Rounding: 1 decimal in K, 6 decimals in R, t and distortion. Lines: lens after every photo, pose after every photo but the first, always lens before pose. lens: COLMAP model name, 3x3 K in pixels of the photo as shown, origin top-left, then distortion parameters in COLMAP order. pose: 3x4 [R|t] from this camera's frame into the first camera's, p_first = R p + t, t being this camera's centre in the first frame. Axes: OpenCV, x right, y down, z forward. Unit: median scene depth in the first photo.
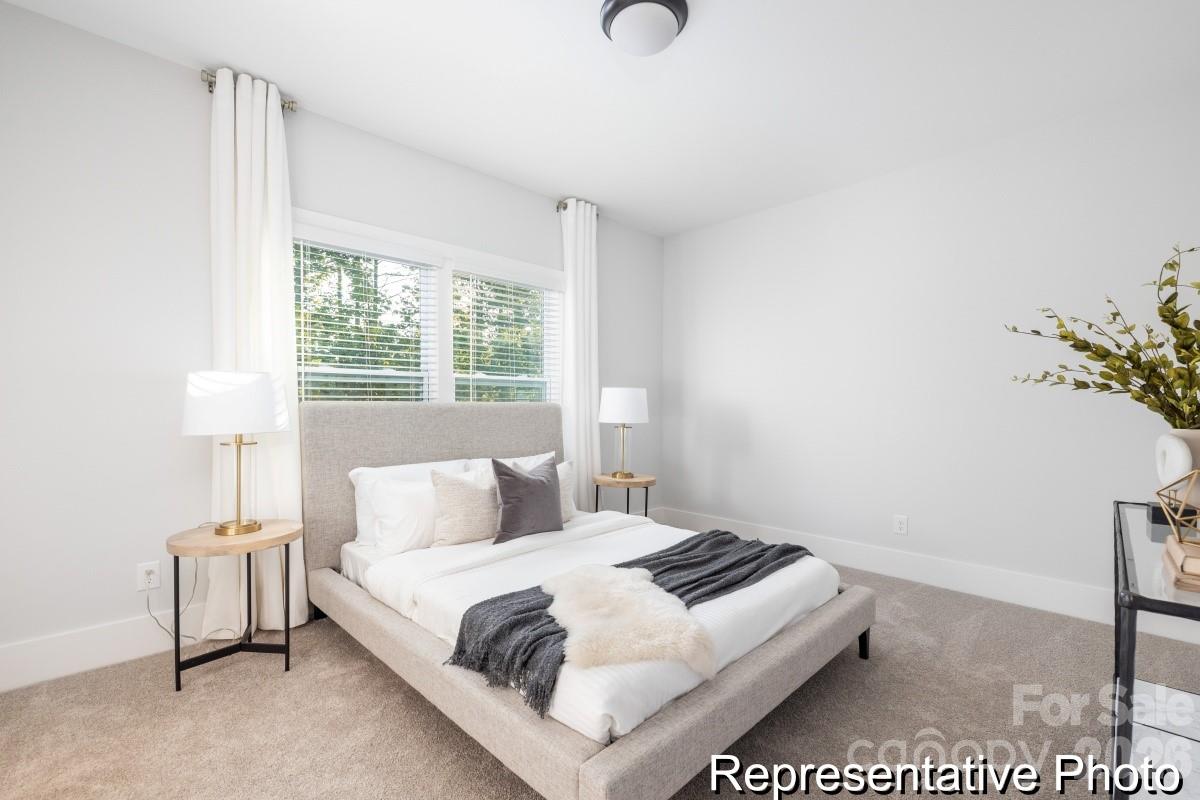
lens RADIAL K [[514.2, 0, 600.0], [0, 514.2, 400.0], [0, 0, 1]] dist [-0.000442, 0.000019]
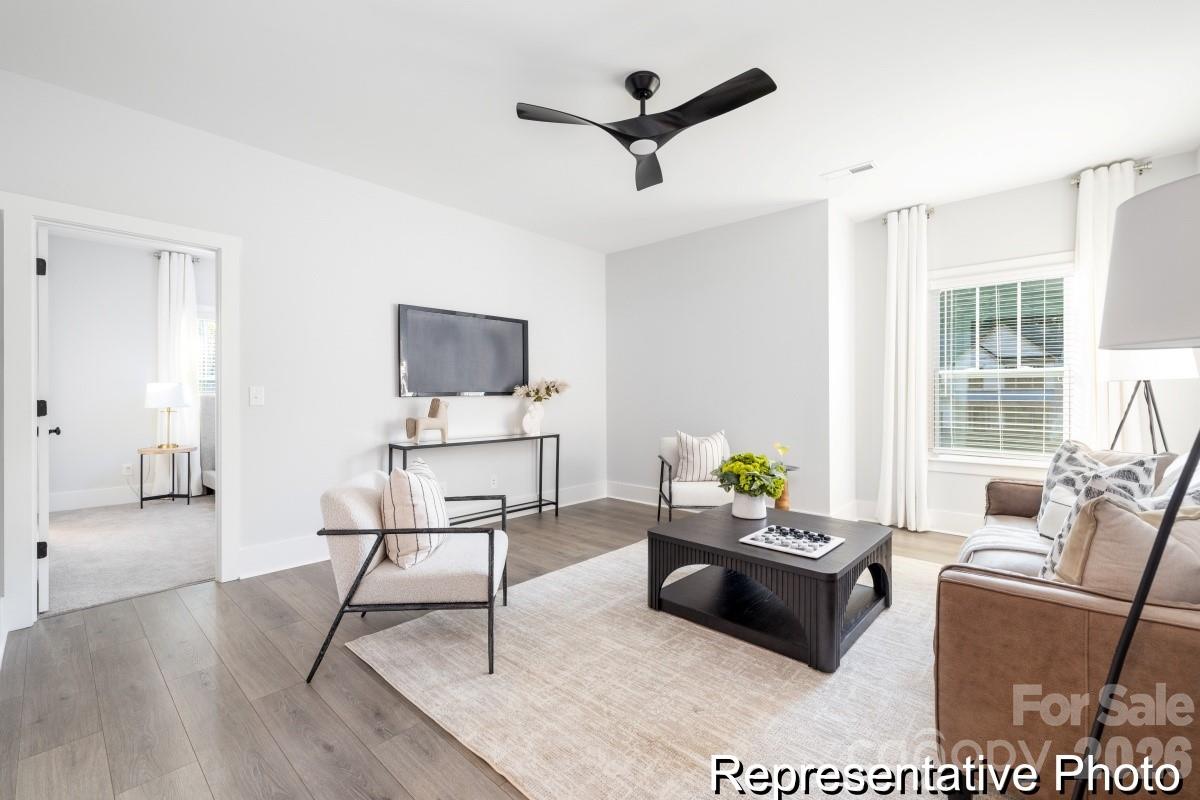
lens RADIAL K [[504.1, 0, 602.3], [0, 504.1, 393.4], [0, 0, 1]] dist [0.000249, 0.000084]
pose [[0.998005, 0.008486, 0.062561, 1.235072], [-0.008314, 0.999961, -0.003004, -0.014325], [-0.062584, 0.002478, 0.998037, -1.560726]]
